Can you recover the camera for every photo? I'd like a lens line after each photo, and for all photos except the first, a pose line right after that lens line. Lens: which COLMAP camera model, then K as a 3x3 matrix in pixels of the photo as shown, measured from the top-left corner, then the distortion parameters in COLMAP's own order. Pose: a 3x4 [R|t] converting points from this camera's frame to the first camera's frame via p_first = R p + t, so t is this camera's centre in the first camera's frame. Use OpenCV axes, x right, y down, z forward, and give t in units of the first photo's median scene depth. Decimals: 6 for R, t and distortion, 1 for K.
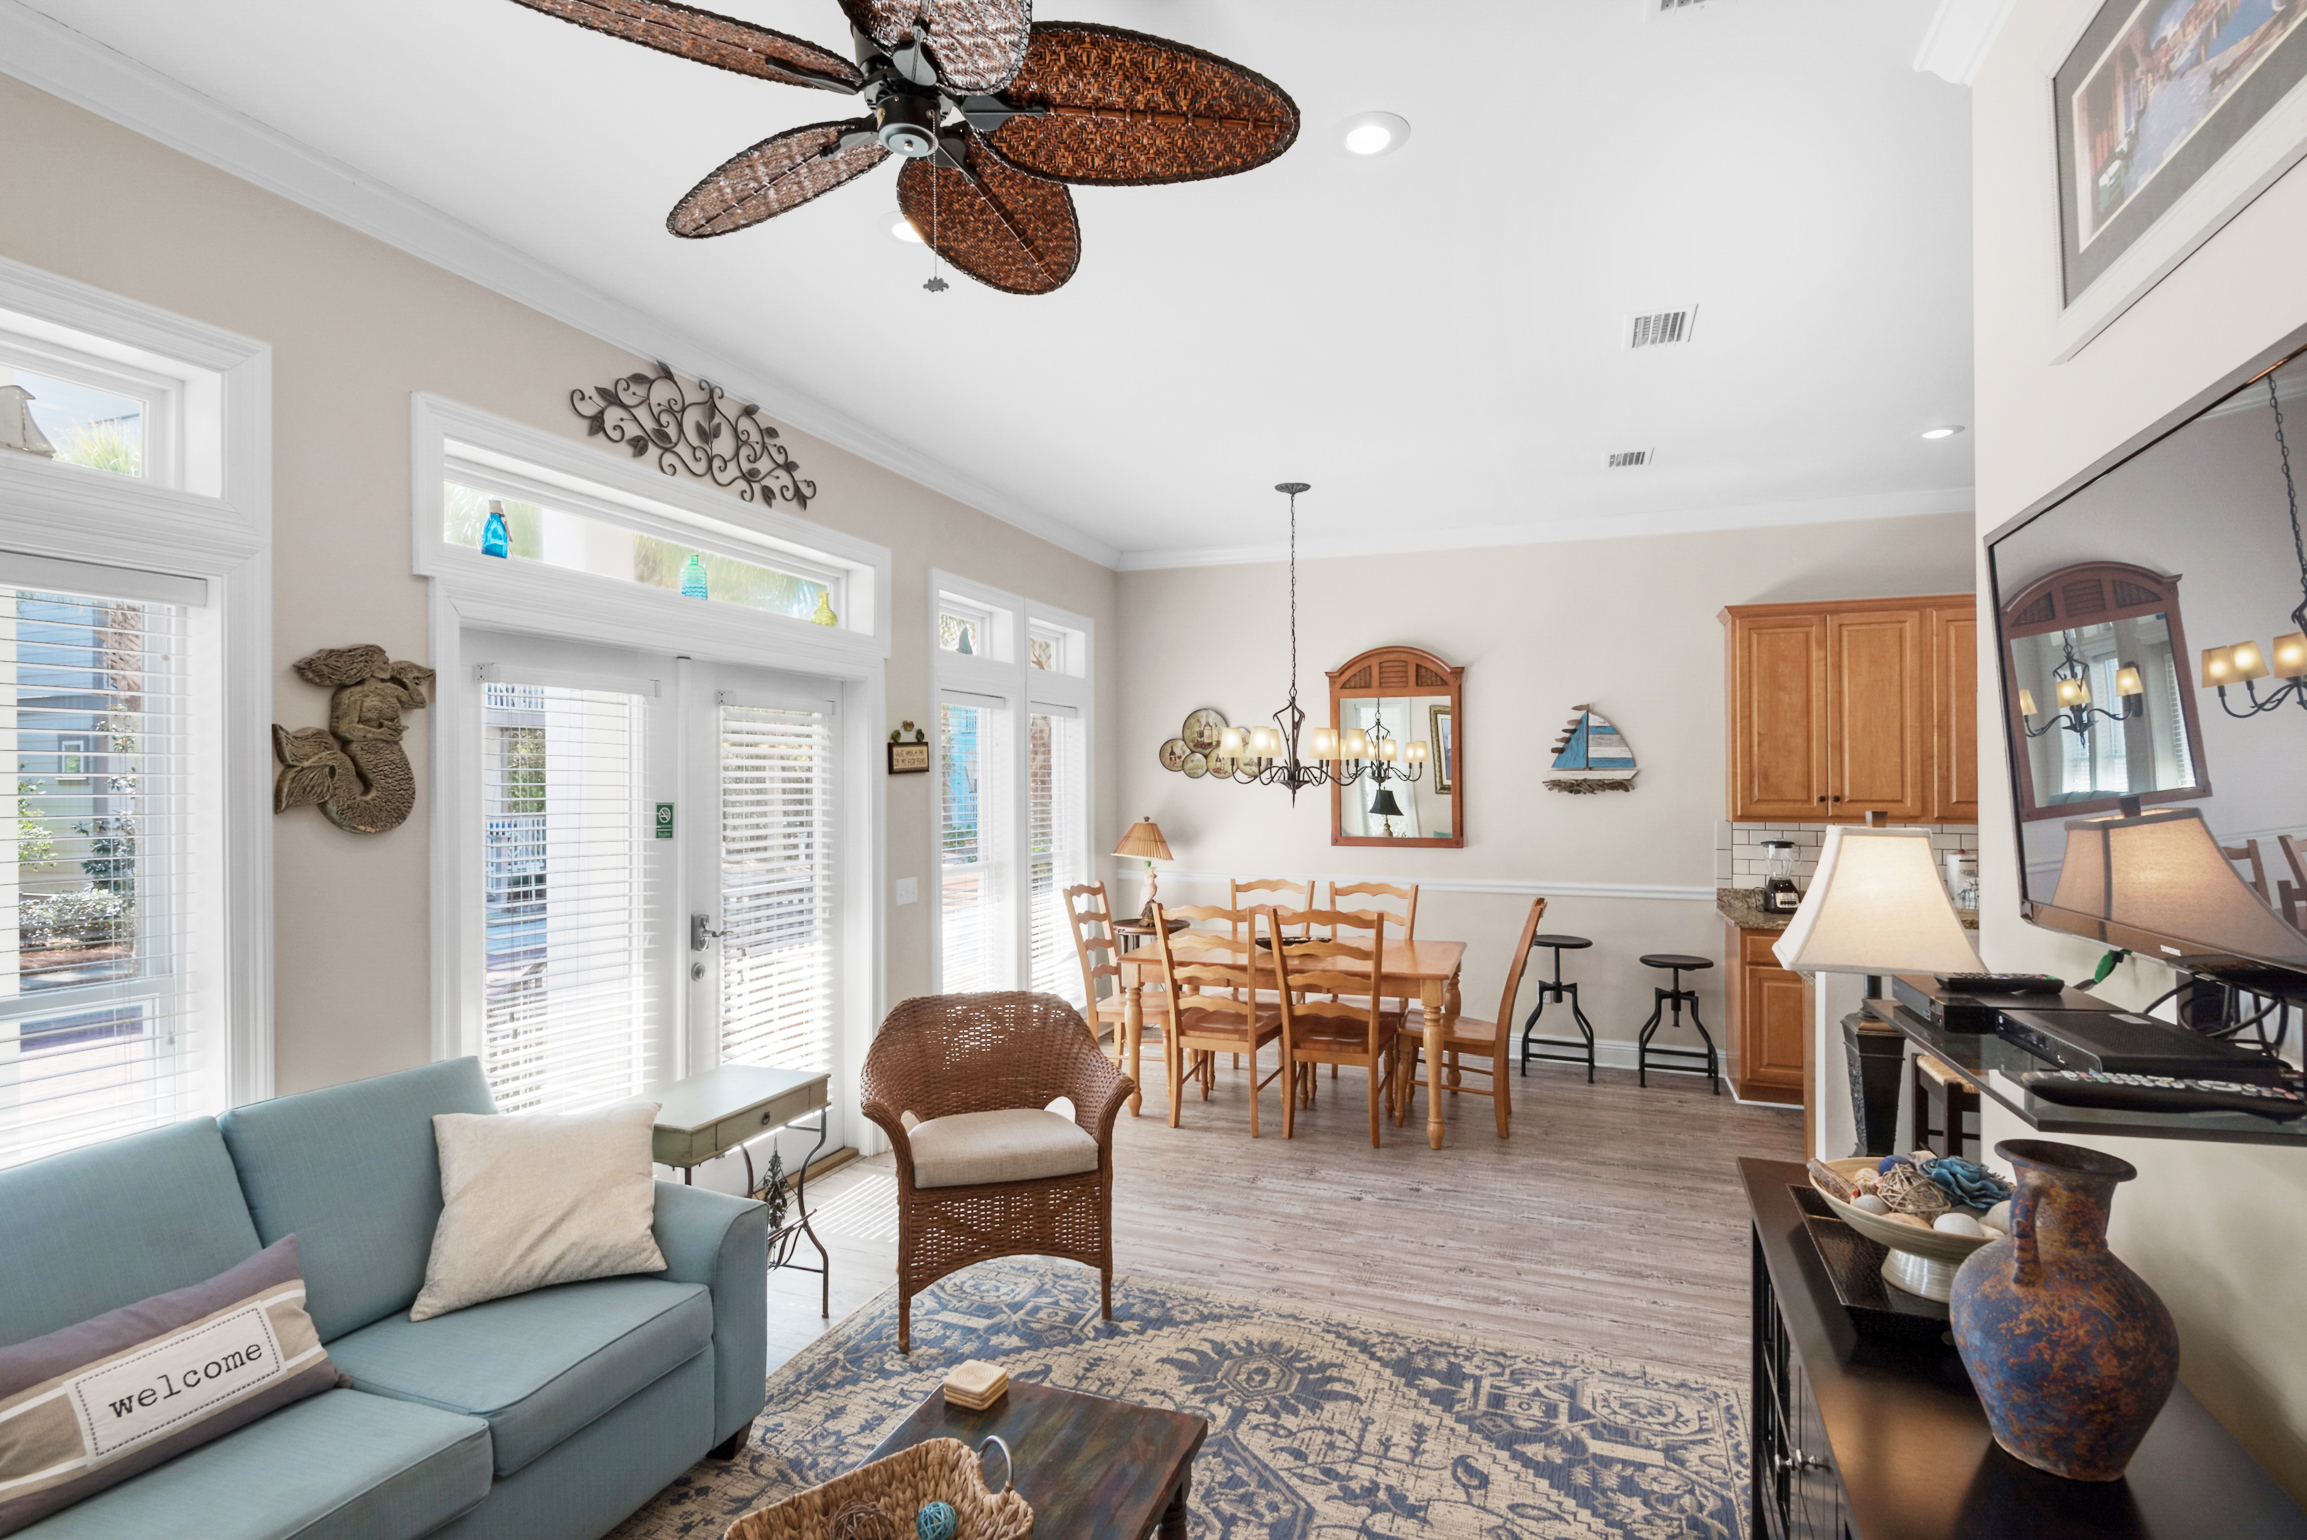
lens RADIAL K [[1140.7, 0, 1147.1], [0, 1140.7, 776.2], [0, 0, 1]] dist [0.023695, -0.001624]
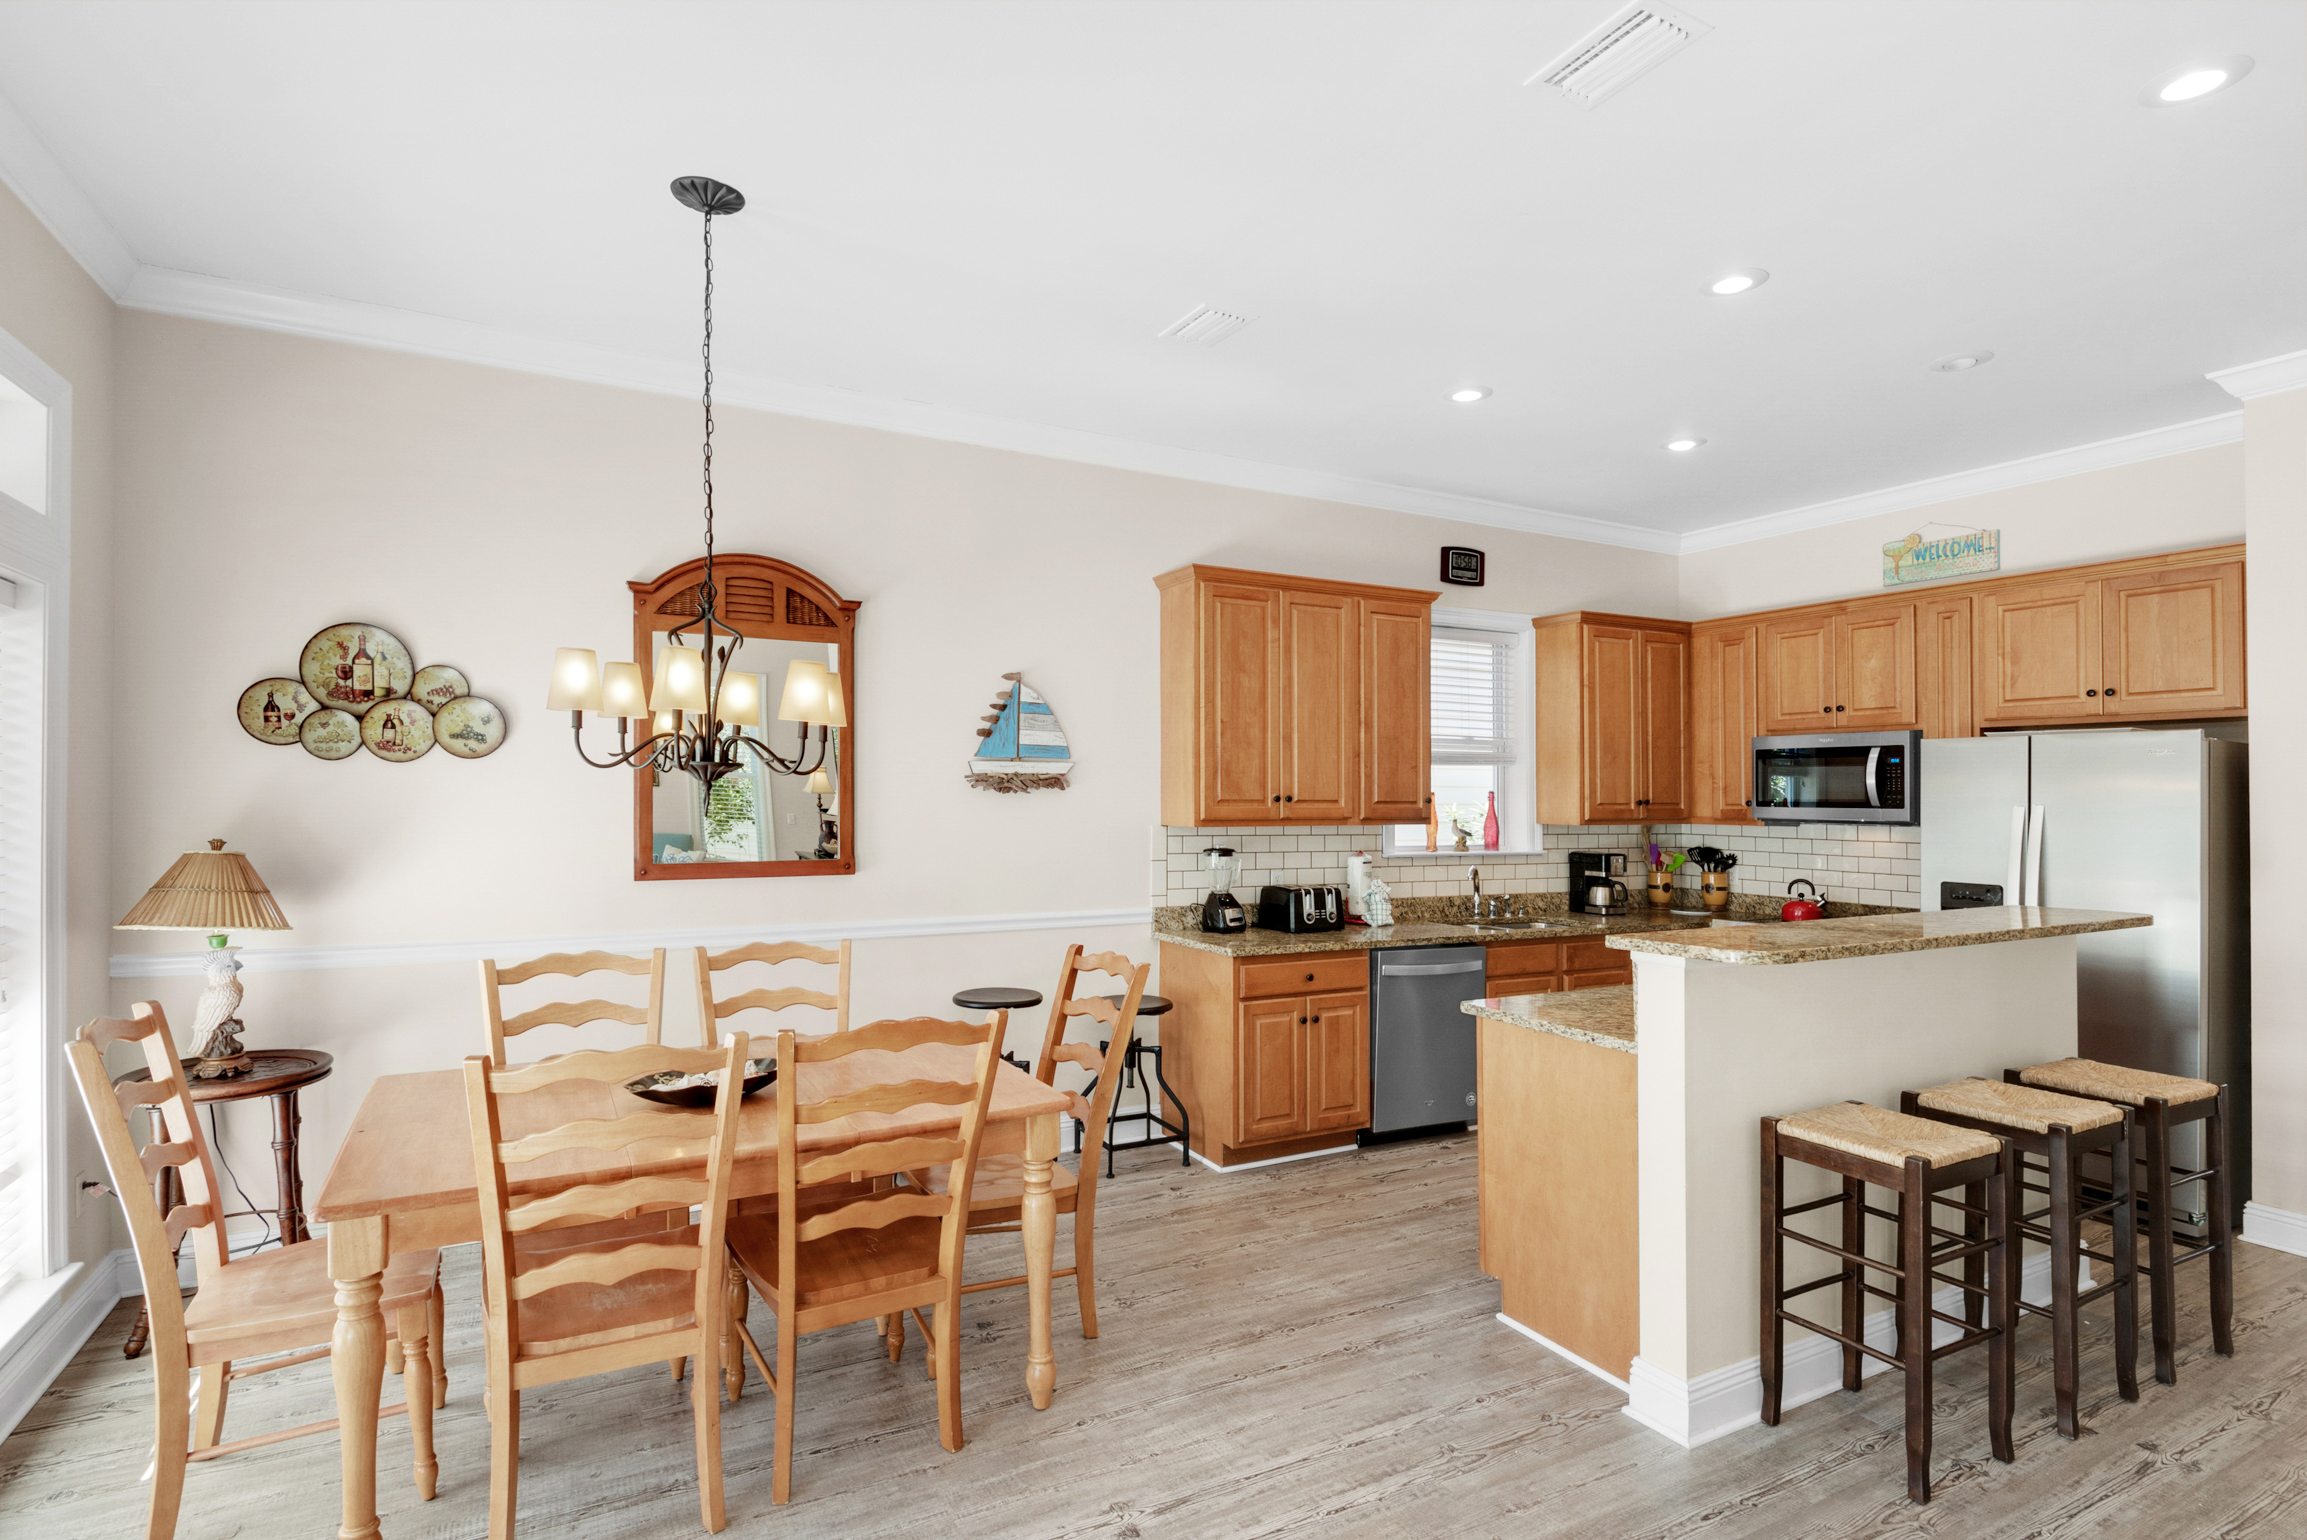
lens RADIAL K [[1140.7, 0, 1159.2], [0, 1140.7, 780.9], [0, 0, 1]] dist [0.023695, -0.001624]
pose [[0.658077, 0.012224, 0.752851, -0.119168], [-0.011826, 0.999913, -0.005899, 0.011656], [-0.752857, -0.005022, 0.658165, 0.469256]]
